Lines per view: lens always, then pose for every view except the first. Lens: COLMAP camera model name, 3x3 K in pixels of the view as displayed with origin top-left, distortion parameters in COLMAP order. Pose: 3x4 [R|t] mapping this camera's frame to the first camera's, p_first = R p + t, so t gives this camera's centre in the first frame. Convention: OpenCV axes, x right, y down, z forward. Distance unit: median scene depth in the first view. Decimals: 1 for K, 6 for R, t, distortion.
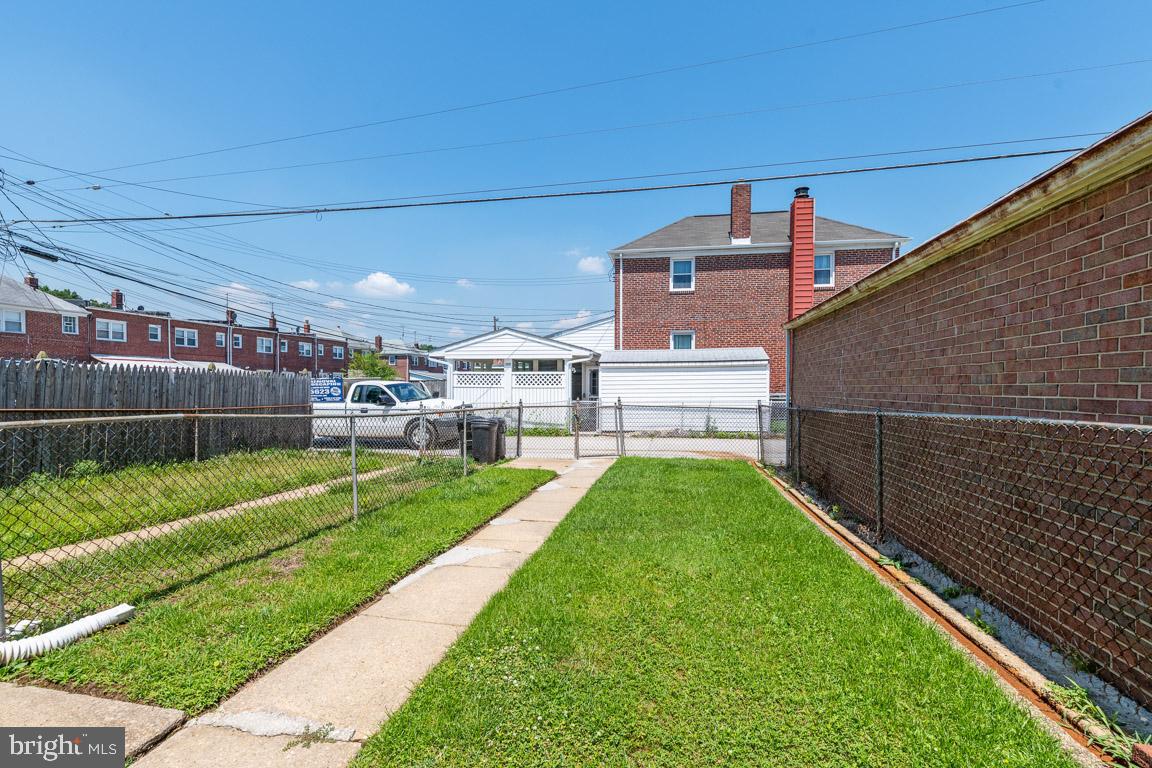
lens RADIAL K [[498.4, 0, 579.1], [0, 498.4, 393.5], [0, 0, 1]] dist [0.003349, 0.000262]
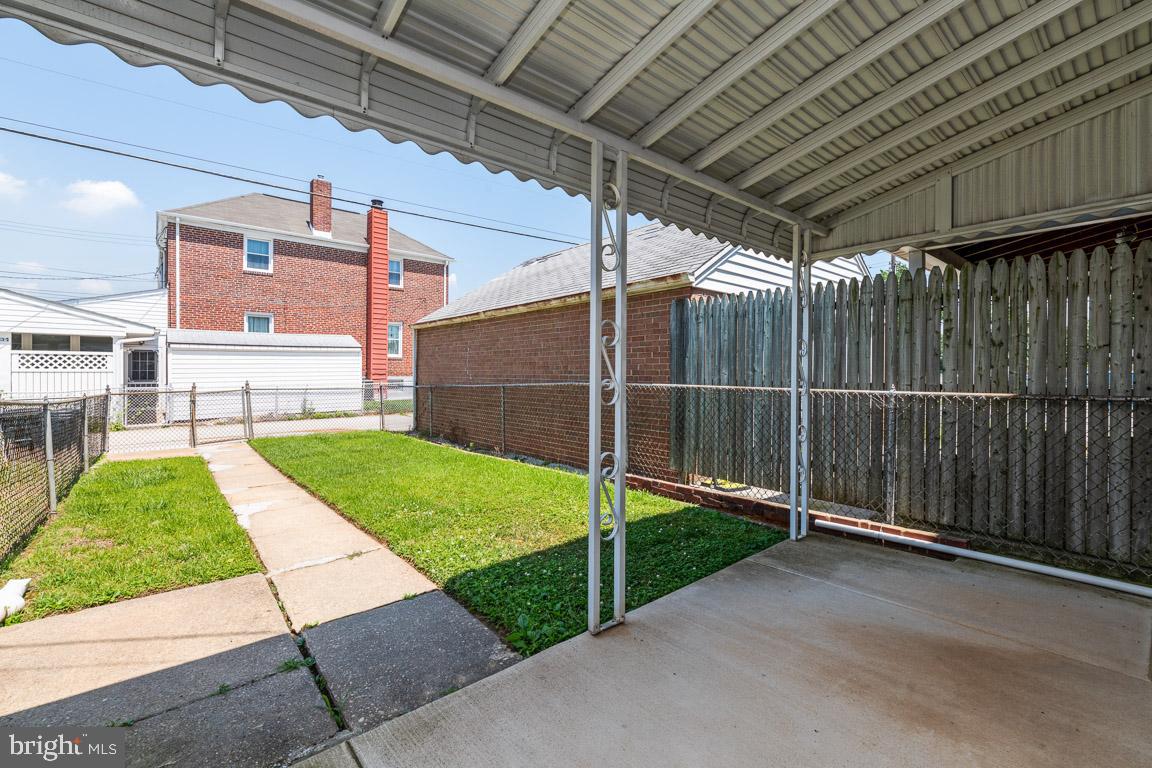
lens RADIAL K [[498.4, 0, 575.5], [0, 498.4, 377.9], [0, 0, 1]] dist [0.003349, 0.000262]
pose [[0.636949, -0.010716, 0.770832, -0.161940], [0.010270, 0.999933, 0.005415, 0.001255], [-0.770838, 0.004467, 0.637016, -0.096034]]
